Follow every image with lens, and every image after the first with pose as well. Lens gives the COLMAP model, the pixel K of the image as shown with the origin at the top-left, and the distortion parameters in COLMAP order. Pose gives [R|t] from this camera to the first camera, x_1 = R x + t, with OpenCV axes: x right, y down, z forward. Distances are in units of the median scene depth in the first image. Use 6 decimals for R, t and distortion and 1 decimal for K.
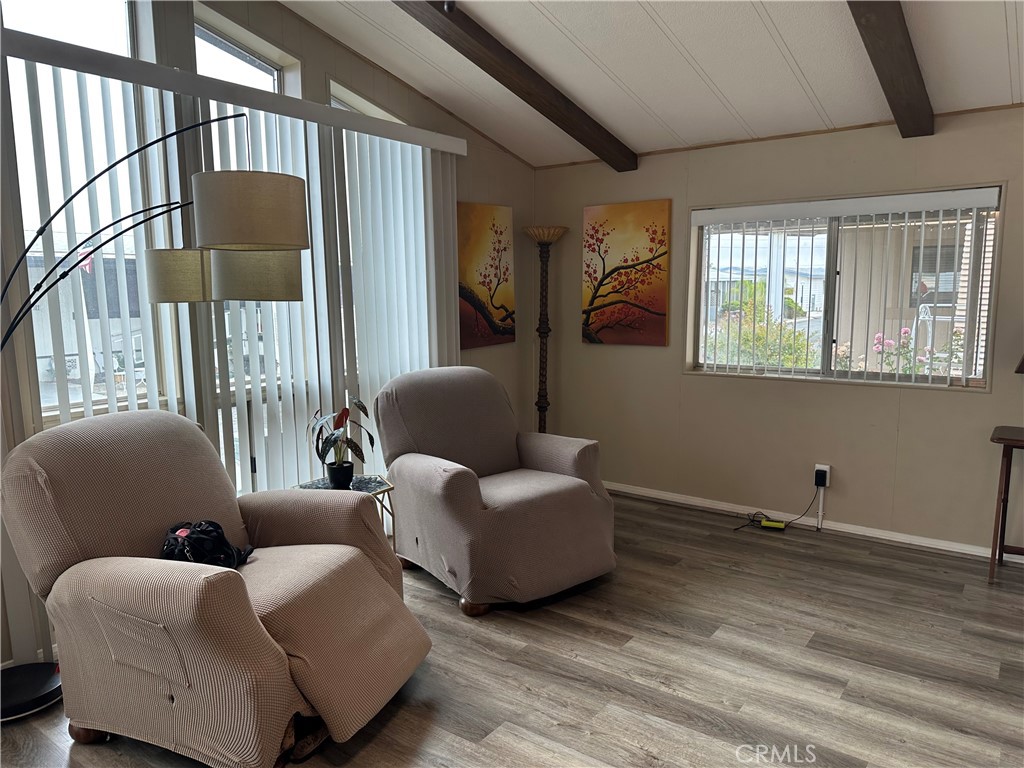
lens RADIAL K [[720.8, 0, 503.1], [0, 720.8, 384.7], [0, 0, 1]] dist [0.073928, -0.086264]
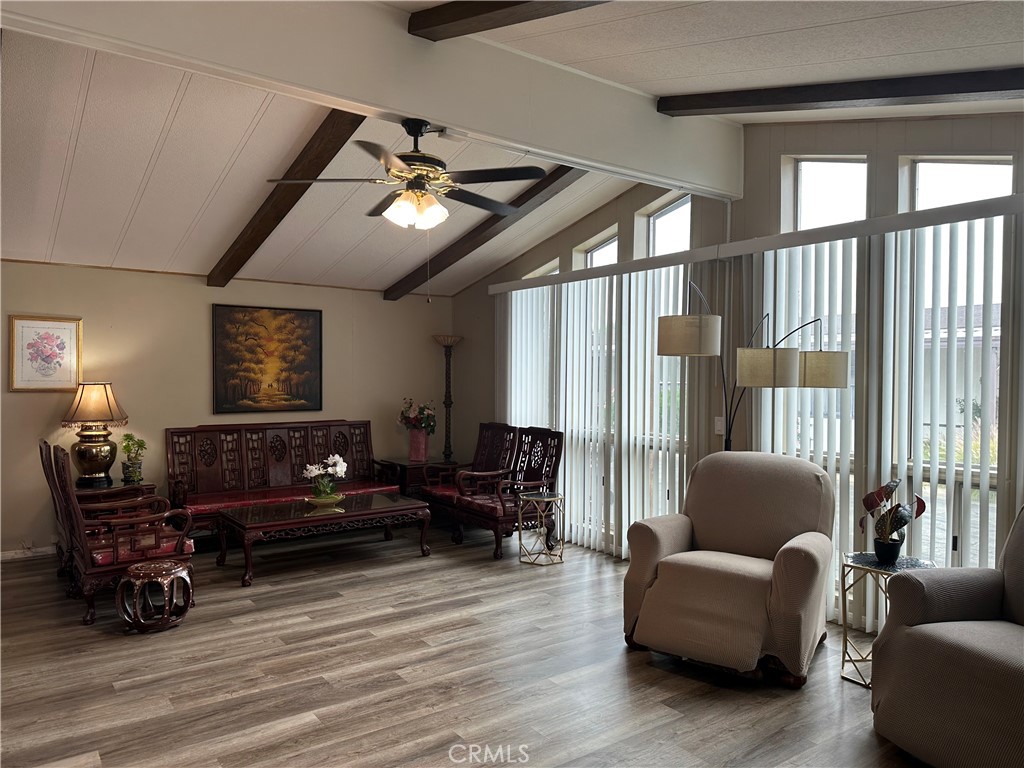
lens RADIAL K [[741.8, 0, 508.9], [0, 741.8, 386.4], [0, 0, 1]] dist [0.111153, -0.175116]
pose [[-0.311978, 0.030074, -0.949613, 1.032739], [-0.125523, 0.989433, 0.072574, -0.131727], [0.941761, 0.141840, -0.304906, 0.789527]]
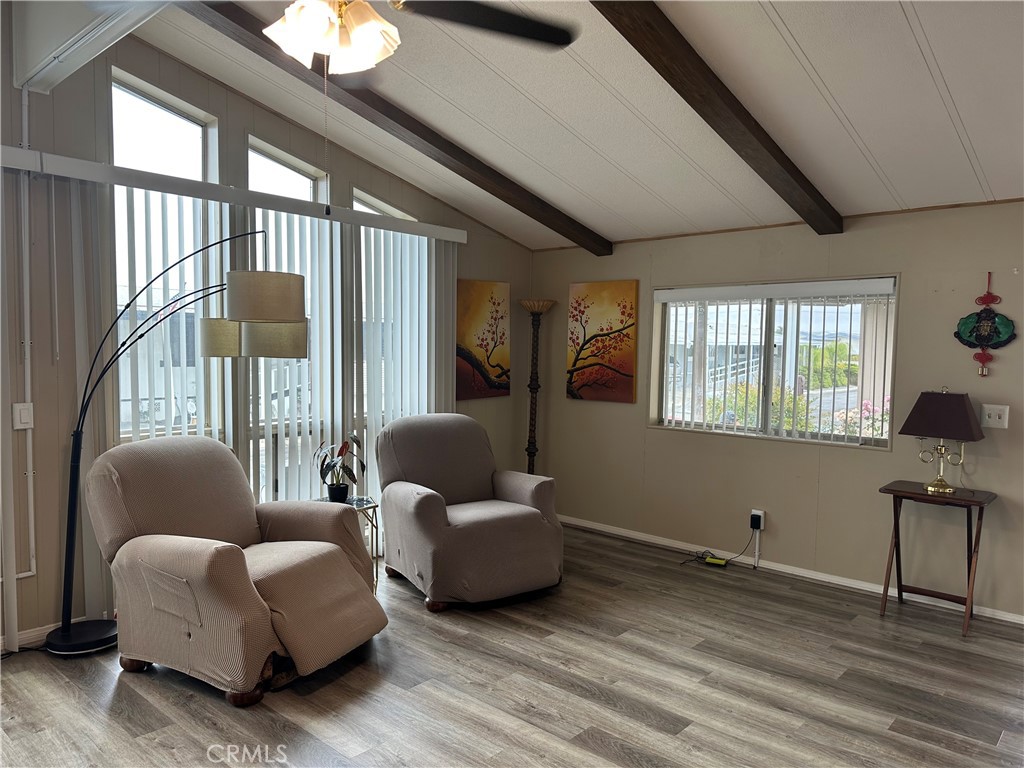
lens RADIAL K [[741.8, 0, 508.9], [0, 741.8, 386.4], [0, 0, 1]] dist [0.111153, -0.175116]
pose [[0.994522, 0.030289, -0.100043, 0.201841], [-0.037847, 0.996500, -0.074532, 0.022991], [0.097436, 0.077910, 0.992188, -0.293360]]
